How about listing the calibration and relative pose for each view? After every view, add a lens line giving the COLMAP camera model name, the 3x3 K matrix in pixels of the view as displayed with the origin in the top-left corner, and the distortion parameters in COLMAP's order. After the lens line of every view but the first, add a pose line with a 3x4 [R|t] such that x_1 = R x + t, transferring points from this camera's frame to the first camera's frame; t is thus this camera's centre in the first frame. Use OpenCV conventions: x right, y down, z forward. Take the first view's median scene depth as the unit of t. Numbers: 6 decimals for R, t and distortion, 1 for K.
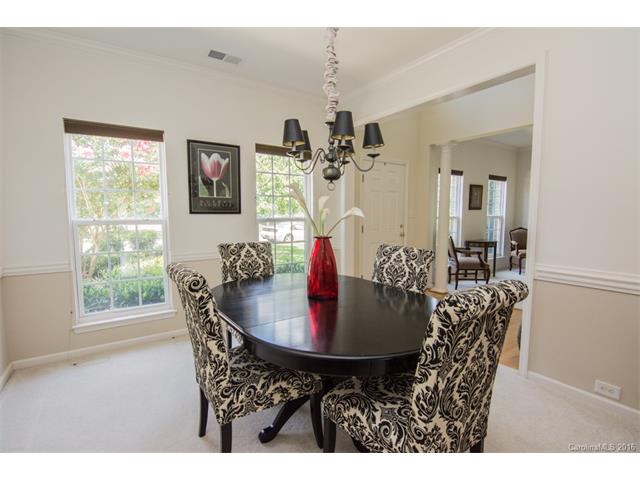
lens RADIAL K [[308.4, 0, 322.9], [0, 308.4, 239.3], [0, 0, 1]] dist [0.001839, 0.000058]
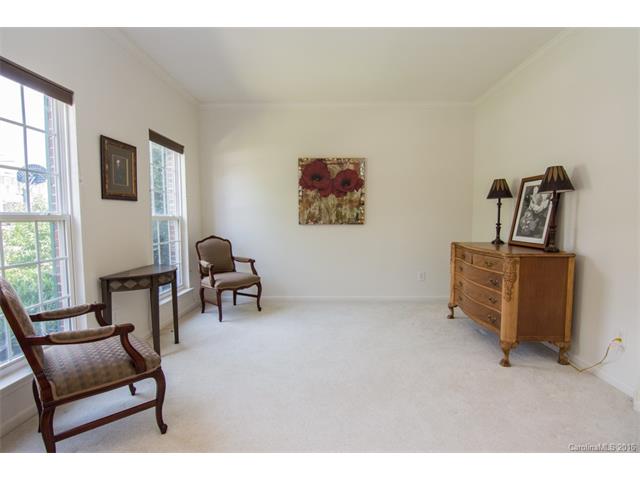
lens RADIAL K [[308.4, 0, 322.7], [0, 308.4, 239.9], [0, 0, 1]] dist [0.001839, 0.000058]
pose [[0.572976, -0.054103, 0.817784, 0.286199], [0.074586, 0.997120, 0.013710, -0.025049], [-0.816171, 0.053140, 0.575361, 0.503844]]
